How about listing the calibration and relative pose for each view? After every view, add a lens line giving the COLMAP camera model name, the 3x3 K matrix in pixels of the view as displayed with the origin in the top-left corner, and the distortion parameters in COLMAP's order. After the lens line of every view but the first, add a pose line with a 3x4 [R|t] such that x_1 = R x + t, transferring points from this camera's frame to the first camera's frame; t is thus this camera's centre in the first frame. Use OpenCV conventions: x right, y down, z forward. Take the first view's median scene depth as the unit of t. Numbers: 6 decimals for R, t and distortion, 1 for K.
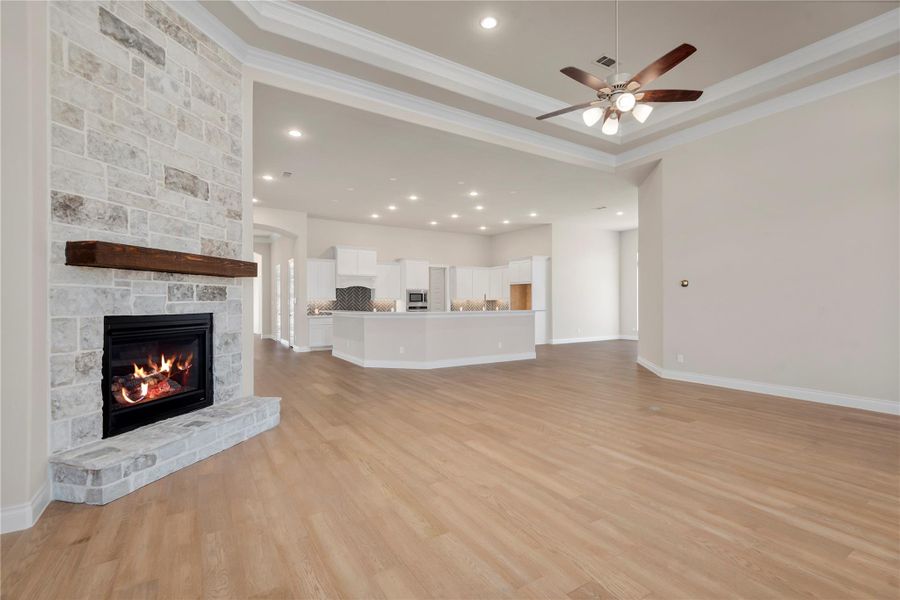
lens RADIAL K [[409.9, 0, 450.0], [0, 409.9, 300.0], [0, 0, 1]] dist [0.025235, -0.012560]
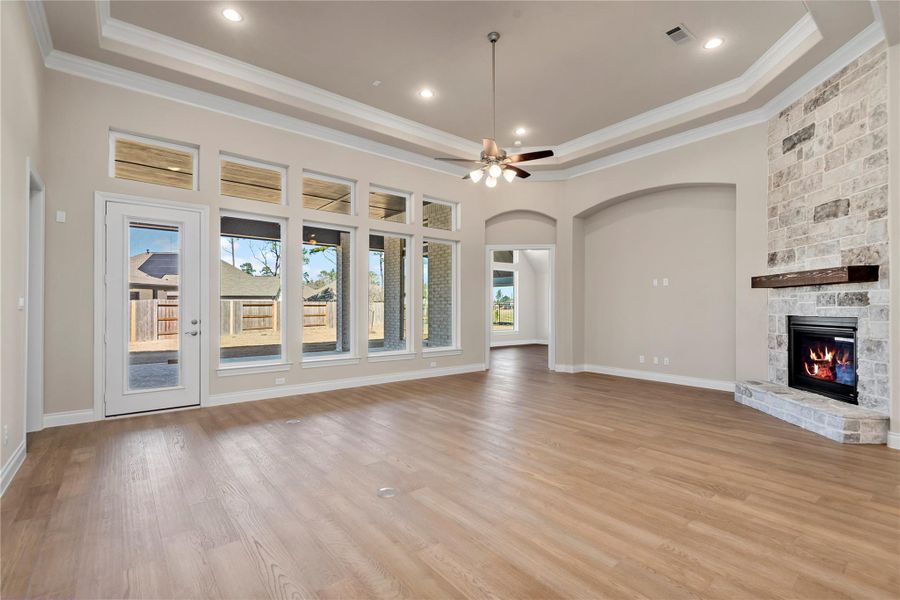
lens RADIAL K [[409.9, 0, 450.0], [0, 409.9, 300.0], [0, 0, 1]] dist [0.025235, -0.012560]
pose [[-0.992785, -0.001501, -0.119899, 0.635302], [0.001134, 0.999759, -0.021911, 0.009020], [0.119903, -0.021889, -0.992544, 2.099945]]
